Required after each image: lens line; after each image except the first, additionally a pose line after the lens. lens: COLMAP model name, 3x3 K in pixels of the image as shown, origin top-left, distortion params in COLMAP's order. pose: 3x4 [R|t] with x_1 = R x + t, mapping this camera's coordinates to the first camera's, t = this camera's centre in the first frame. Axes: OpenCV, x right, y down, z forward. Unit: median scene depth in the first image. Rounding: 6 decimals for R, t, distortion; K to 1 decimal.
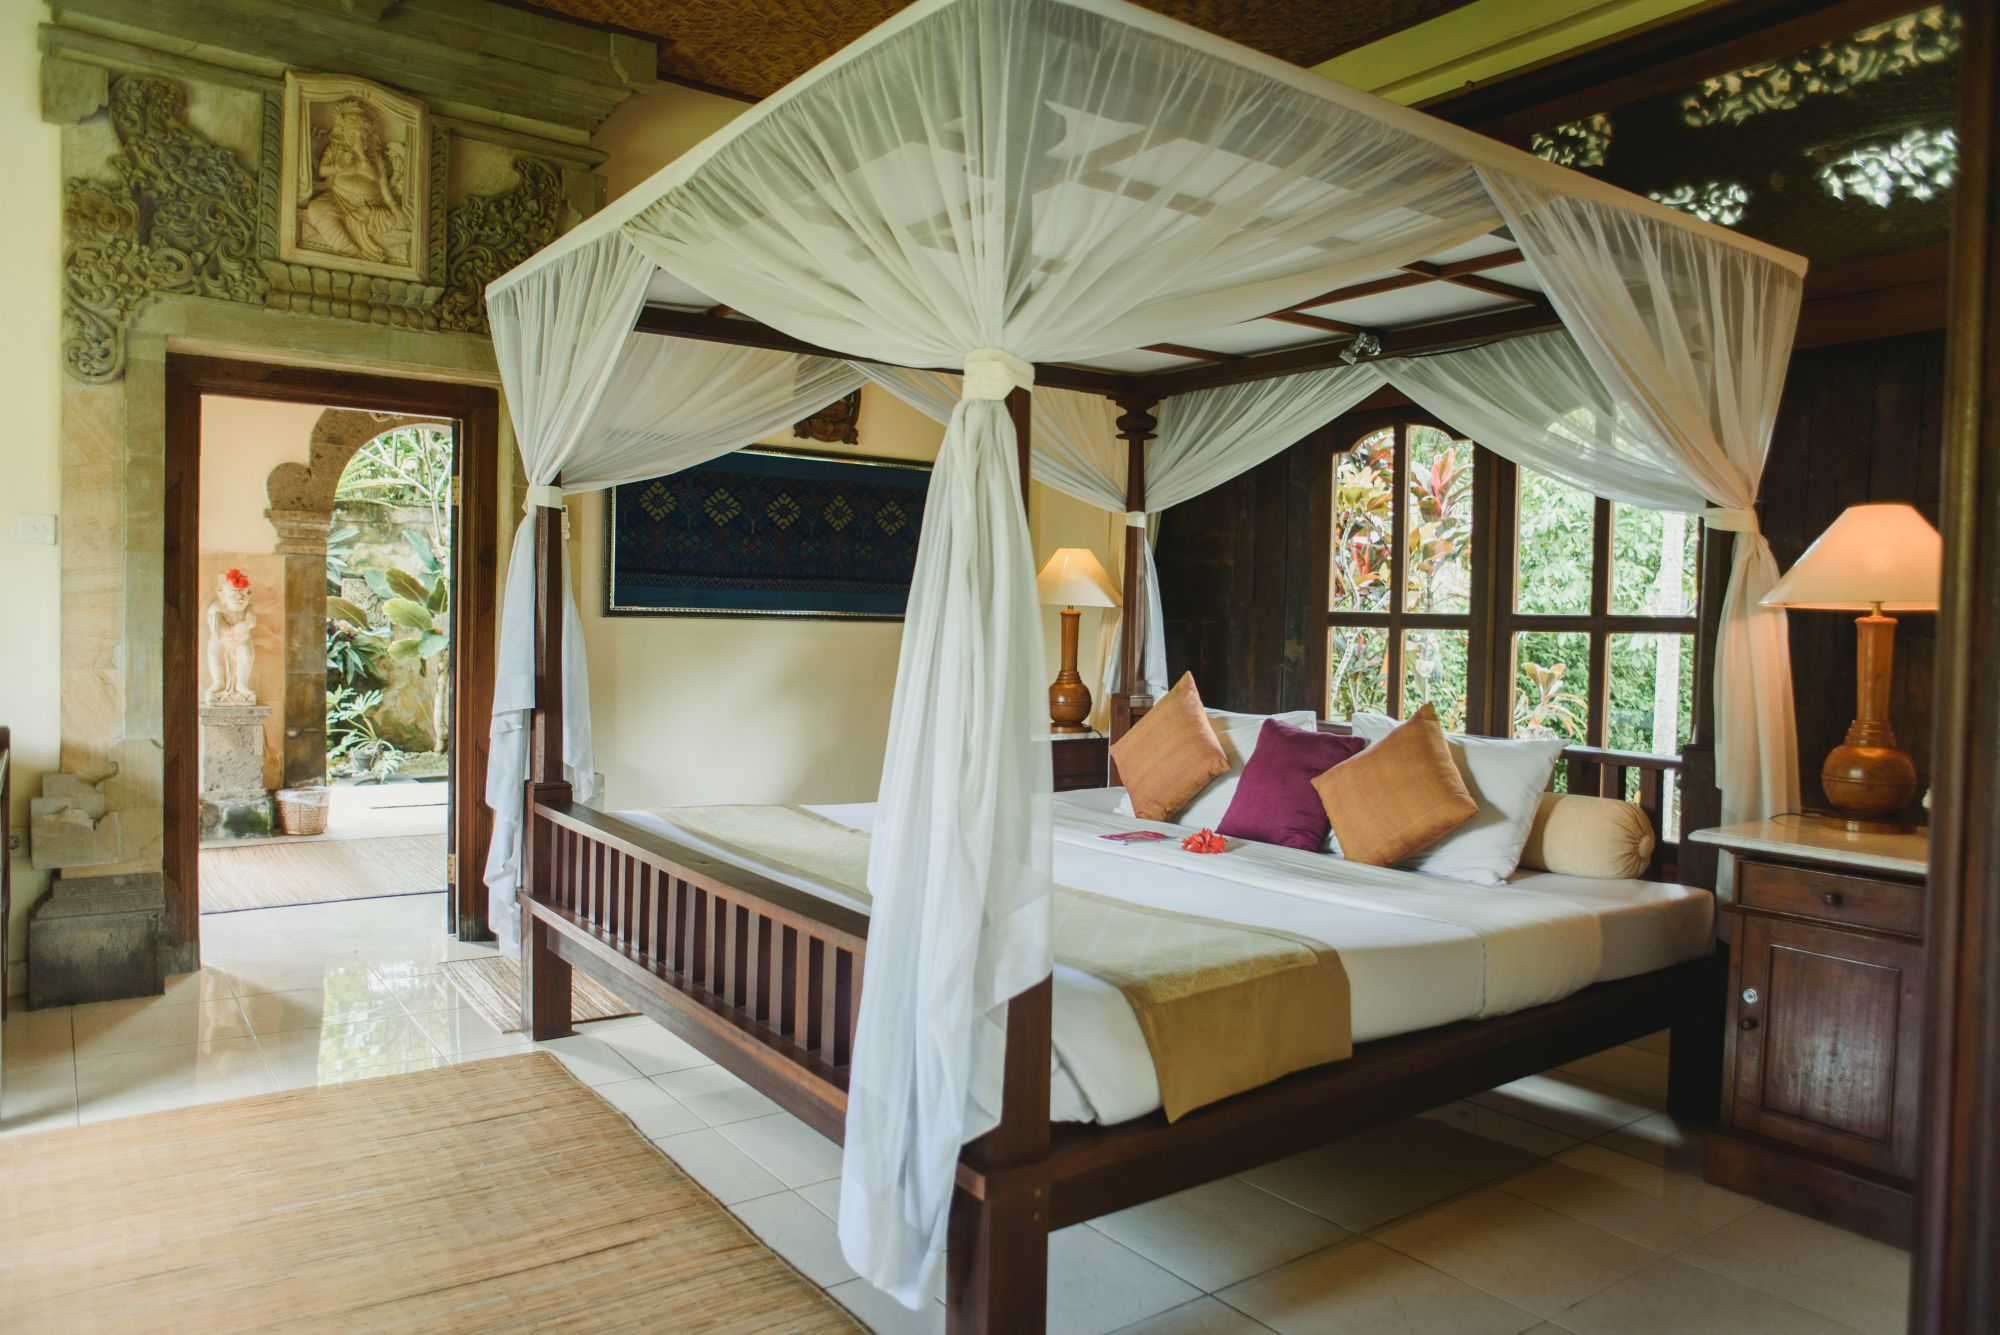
lens RADIAL K [[1389.9, 0, 1000.0], [0, 1389.9, 667.5], [0, 0, 1]] dist [-0.119758, 0.000469]
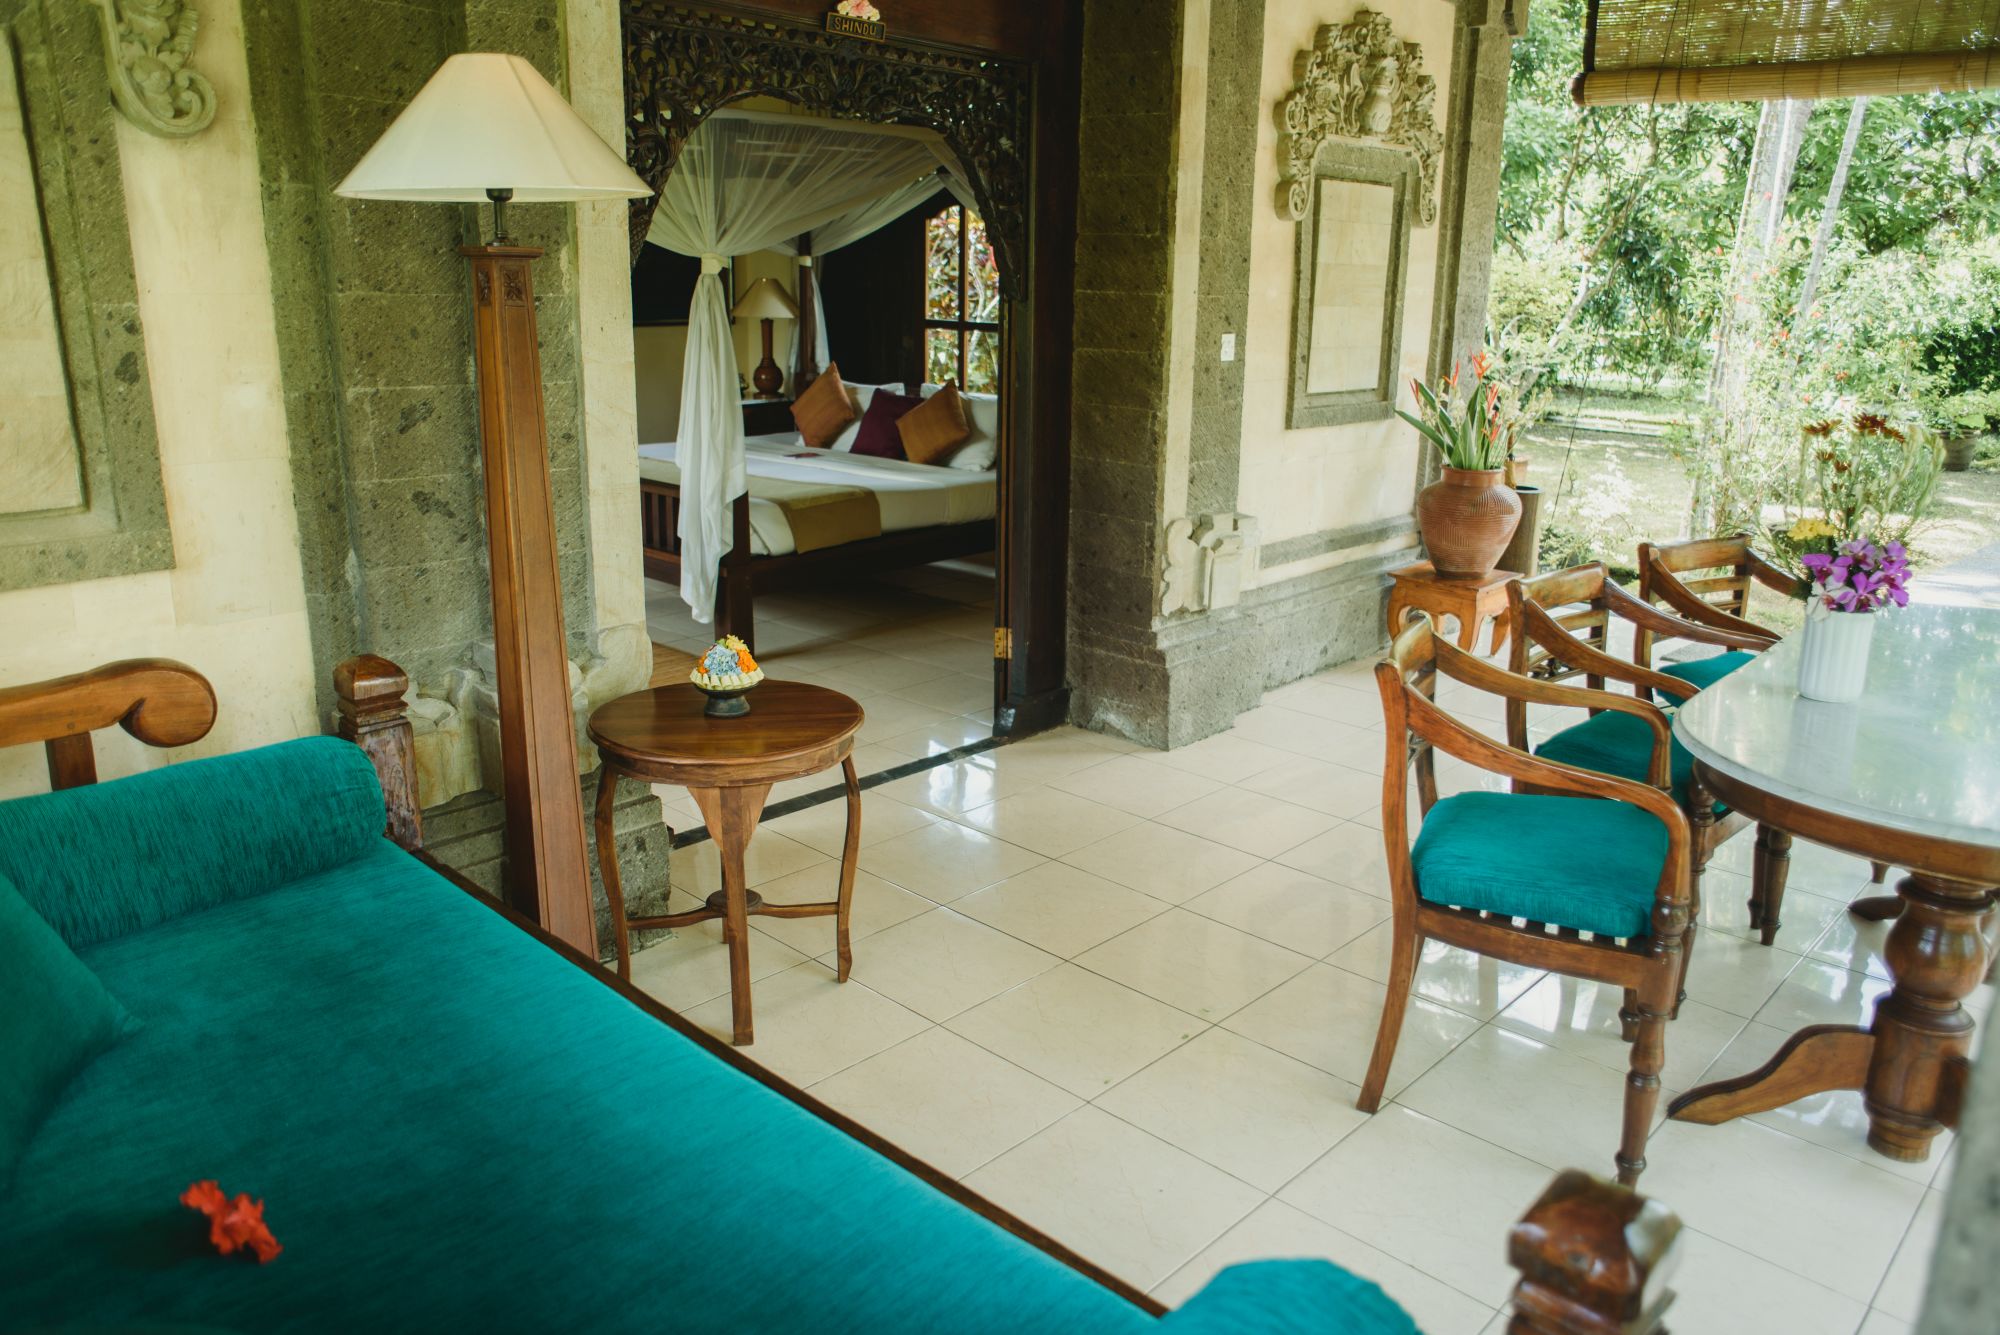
lens RADIAL K [[1389.9, 0, 1000.0], [0, 1389.9, 667.5], [0, 0, 1]] dist [-0.119758, 0.000469]
pose [[0.981695, -0.067434, 0.178123, 0.012645], [0.020445, 0.967130, 0.253459, -0.111107], [-0.189360, -0.245178, 0.950805, -1.452095]]
